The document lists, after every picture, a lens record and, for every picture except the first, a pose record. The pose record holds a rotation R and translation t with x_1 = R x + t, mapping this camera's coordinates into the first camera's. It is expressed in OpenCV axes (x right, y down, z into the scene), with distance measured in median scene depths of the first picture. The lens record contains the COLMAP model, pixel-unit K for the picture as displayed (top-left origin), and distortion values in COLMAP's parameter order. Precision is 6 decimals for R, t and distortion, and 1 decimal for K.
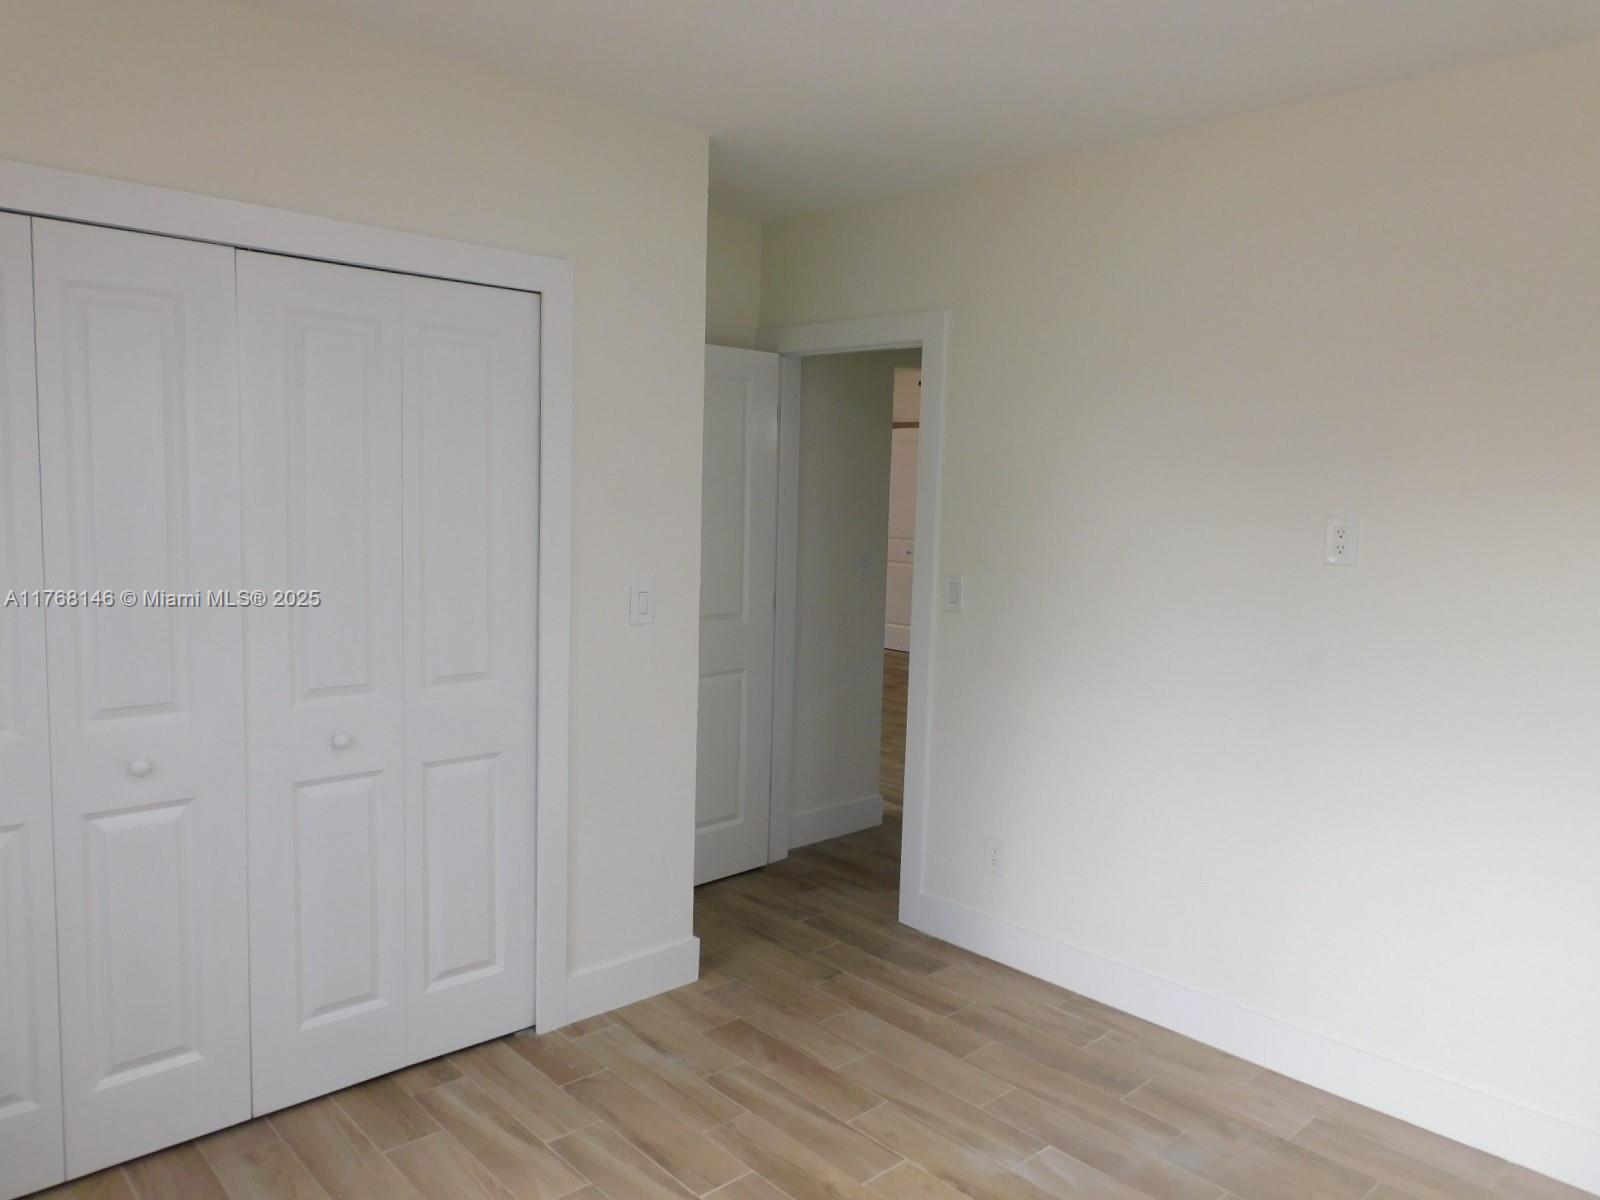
lens RADIAL K [[1130.5, 0, 802.8], [0, 1130.5, 599.3], [0, 0, 1]] dist [-0.015399, 0.004558]
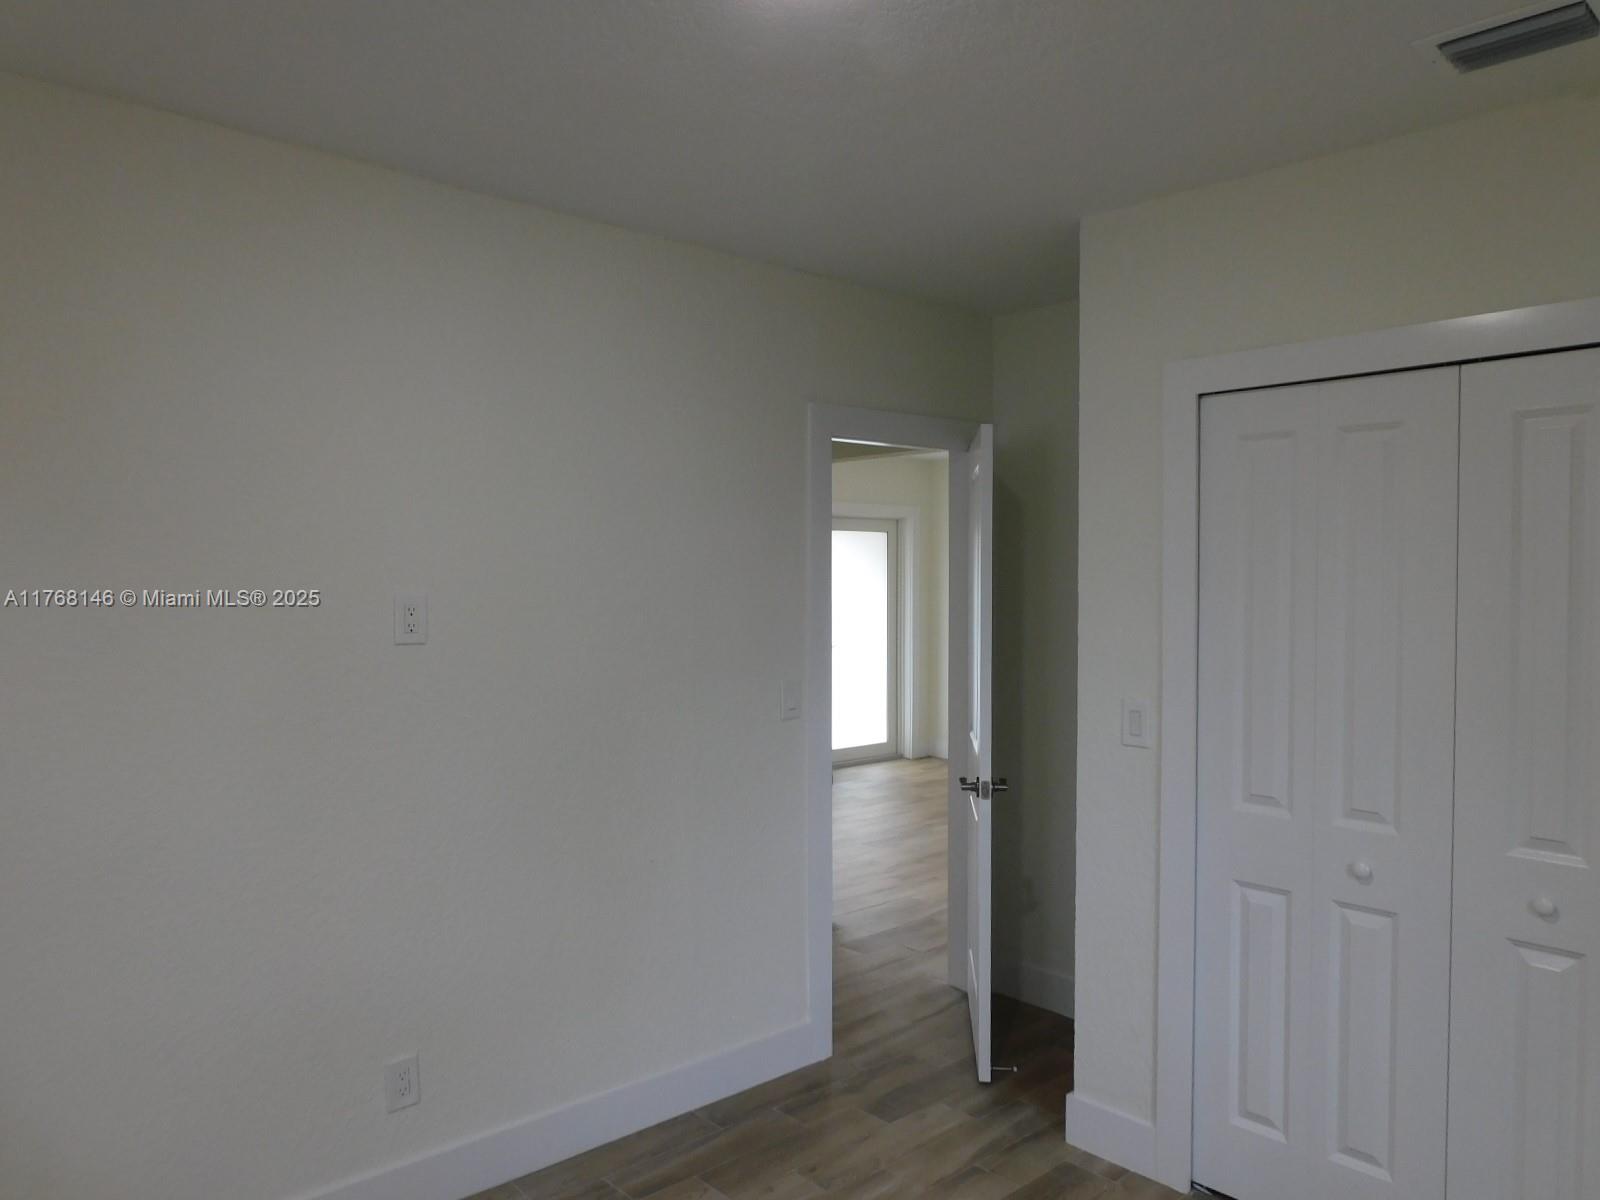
lens RADIAL K [[1130.5, 0, 802.8], [0, 1130.5, 599.3], [0, 0, 1]] dist [-0.015399, 0.004558]
pose [[-0.018928, -0.015817, -0.999696, 0.460142], [-0.113724, 0.993420, -0.013564, -0.029685], [0.993332, 0.113433, -0.020602, 0.429045]]
